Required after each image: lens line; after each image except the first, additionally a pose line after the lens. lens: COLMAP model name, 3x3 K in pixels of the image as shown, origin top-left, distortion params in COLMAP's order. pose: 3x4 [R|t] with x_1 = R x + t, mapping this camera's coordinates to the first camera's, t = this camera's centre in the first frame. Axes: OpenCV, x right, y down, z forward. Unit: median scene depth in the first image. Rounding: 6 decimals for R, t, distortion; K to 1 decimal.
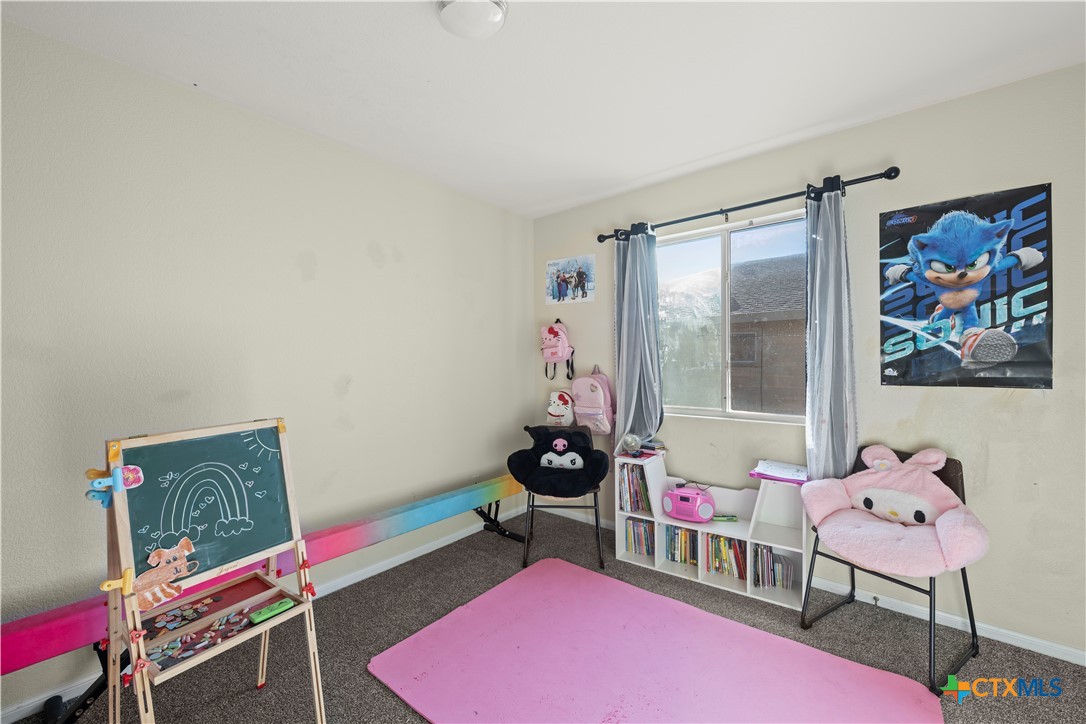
lens RADIAL K [[433.8, 0, 546.6], [0, 433.8, 366.9], [0, 0, 1]] dist [-0.000364, -0.000273]
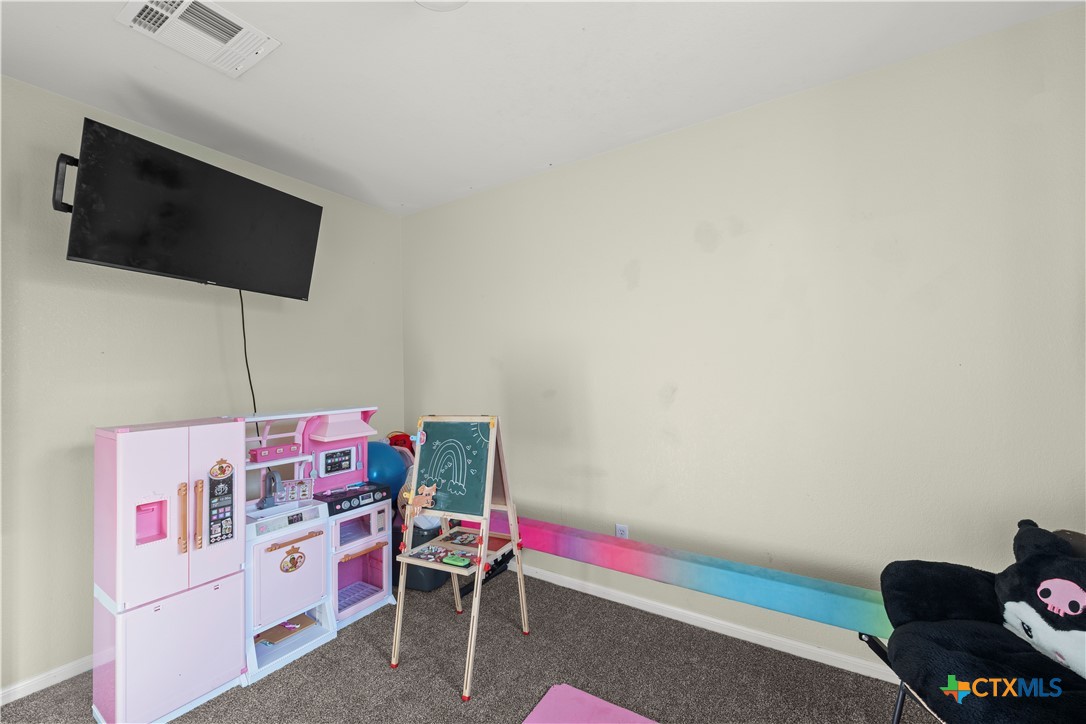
lens RADIAL K [[433.8, 0, 546.6], [0, 433.8, 366.9], [0, 0, 1]] dist [-0.000364, -0.000273]
pose [[0.116043, -0.004821, -0.993233, 0.680406], [0.000139, 0.999988, -0.004837, -0.017690], [0.993244, 0.000424, 0.116042, 1.080221]]
